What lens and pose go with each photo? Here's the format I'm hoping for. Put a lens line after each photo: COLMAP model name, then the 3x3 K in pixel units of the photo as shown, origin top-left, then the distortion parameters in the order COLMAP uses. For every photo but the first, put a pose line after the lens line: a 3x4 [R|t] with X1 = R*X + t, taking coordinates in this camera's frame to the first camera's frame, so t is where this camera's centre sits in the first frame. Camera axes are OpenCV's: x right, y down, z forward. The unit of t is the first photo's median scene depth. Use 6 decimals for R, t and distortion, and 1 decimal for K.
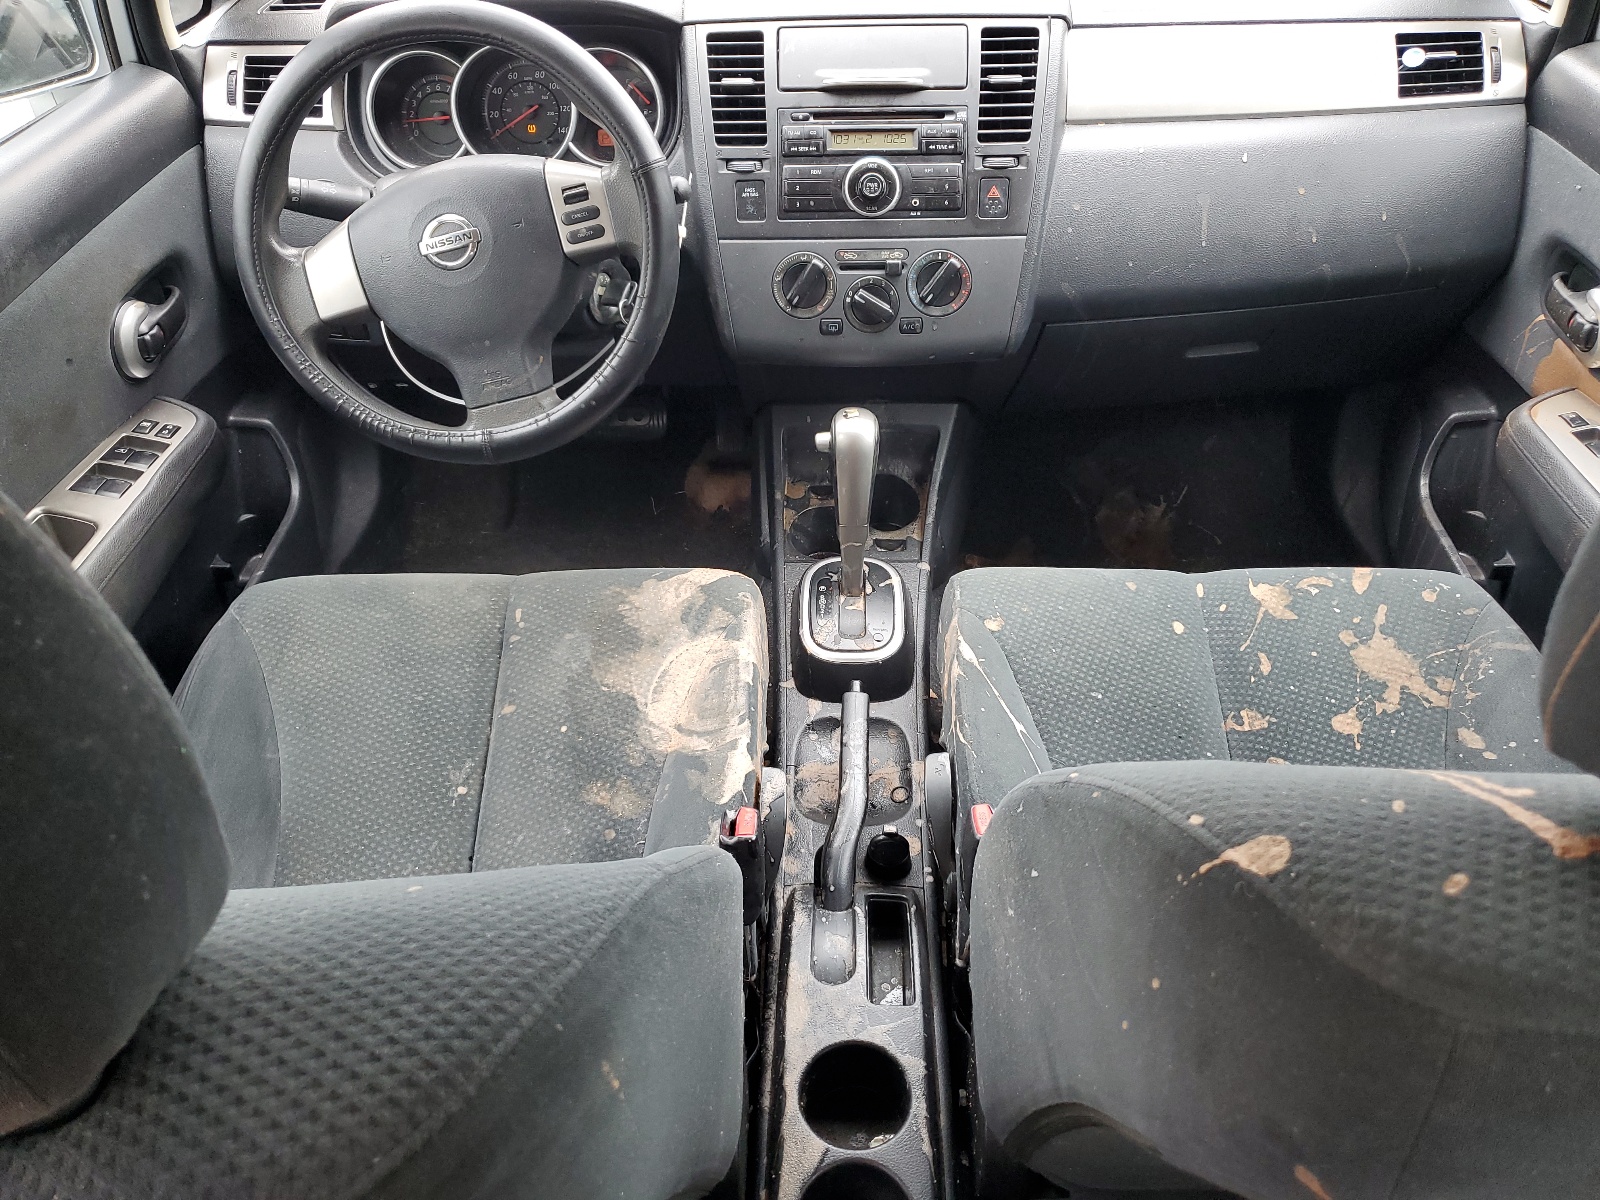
lens RADIAL K [[1225.7, 0, 803.7], [0, 1225.7, 597.6], [0, 0, 1]] dist [-0.015364, -0.003932]
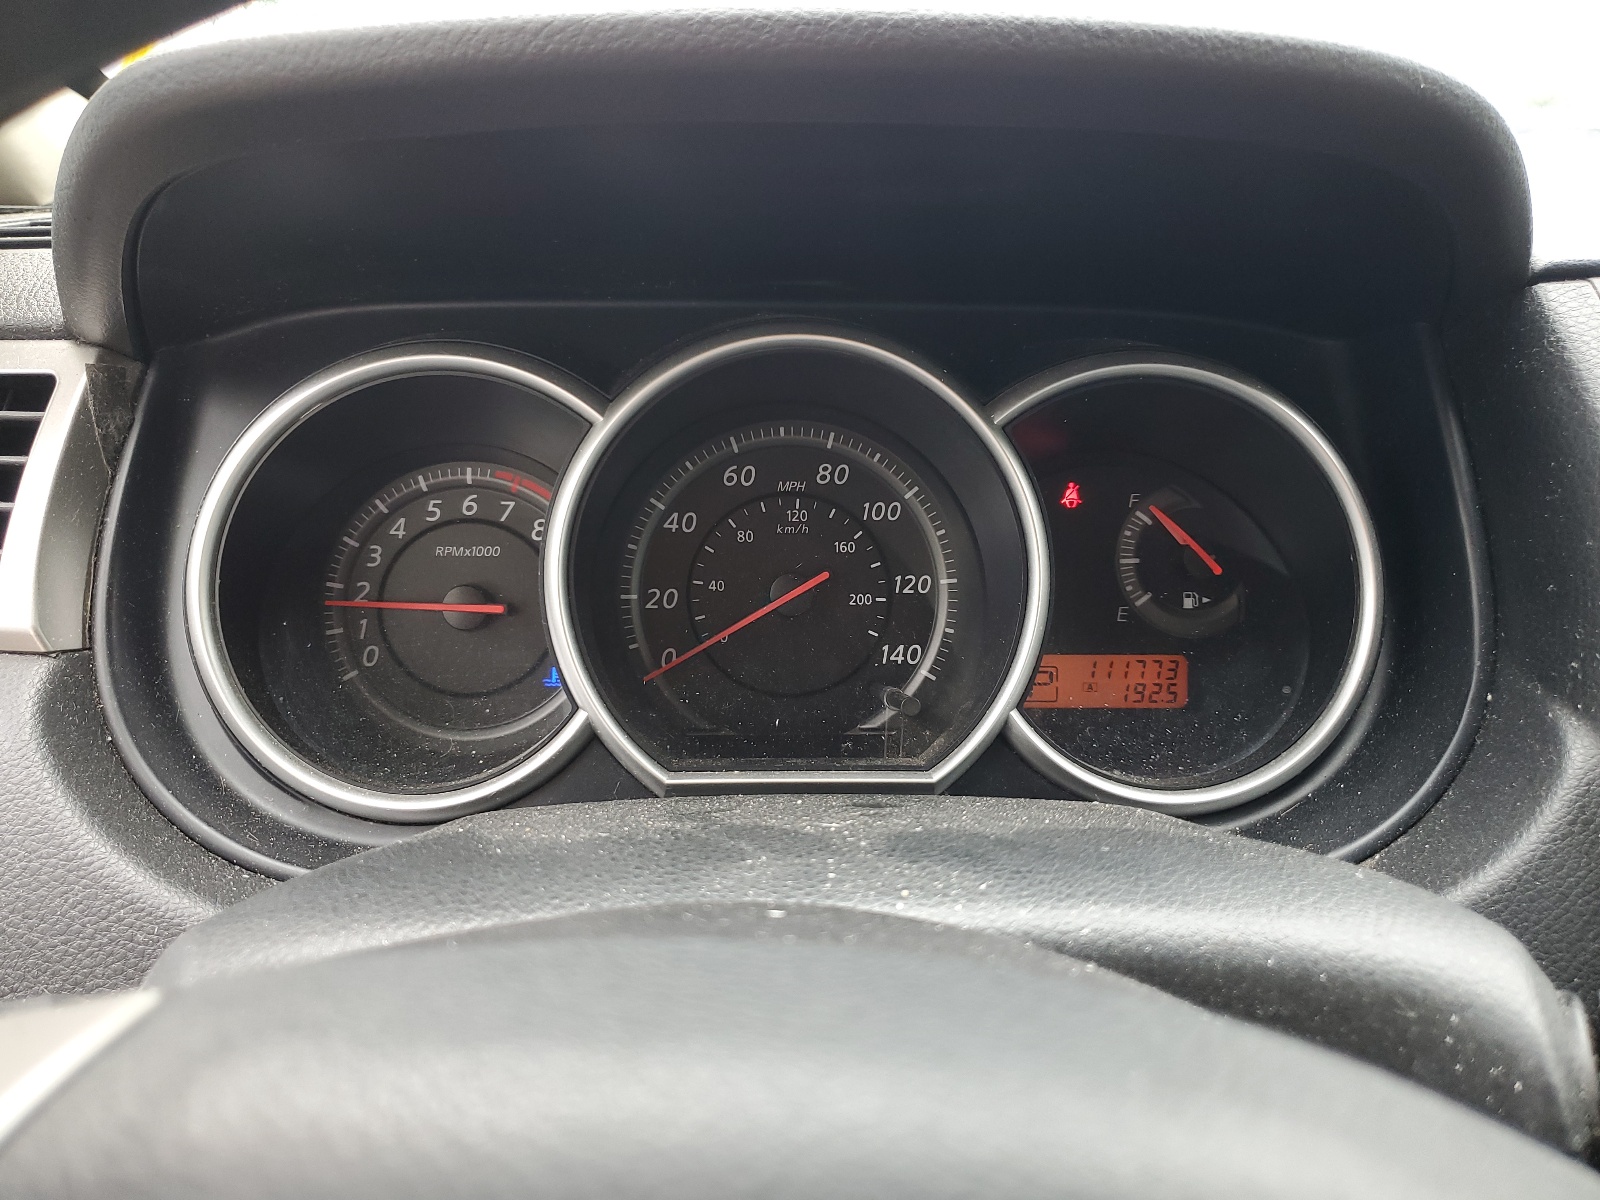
lens RADIAL K [[1225.7, 0, 796.5], [0, 1225.7, 597.7], [0, 0, 1]] dist [-0.015364, -0.003932]
pose [[0.996287, 0.015319, 0.084717, -0.249120], [0.015707, 0.935180, -0.353825, -0.298161], [-0.084646, 0.353842, 0.931467, 0.740656]]
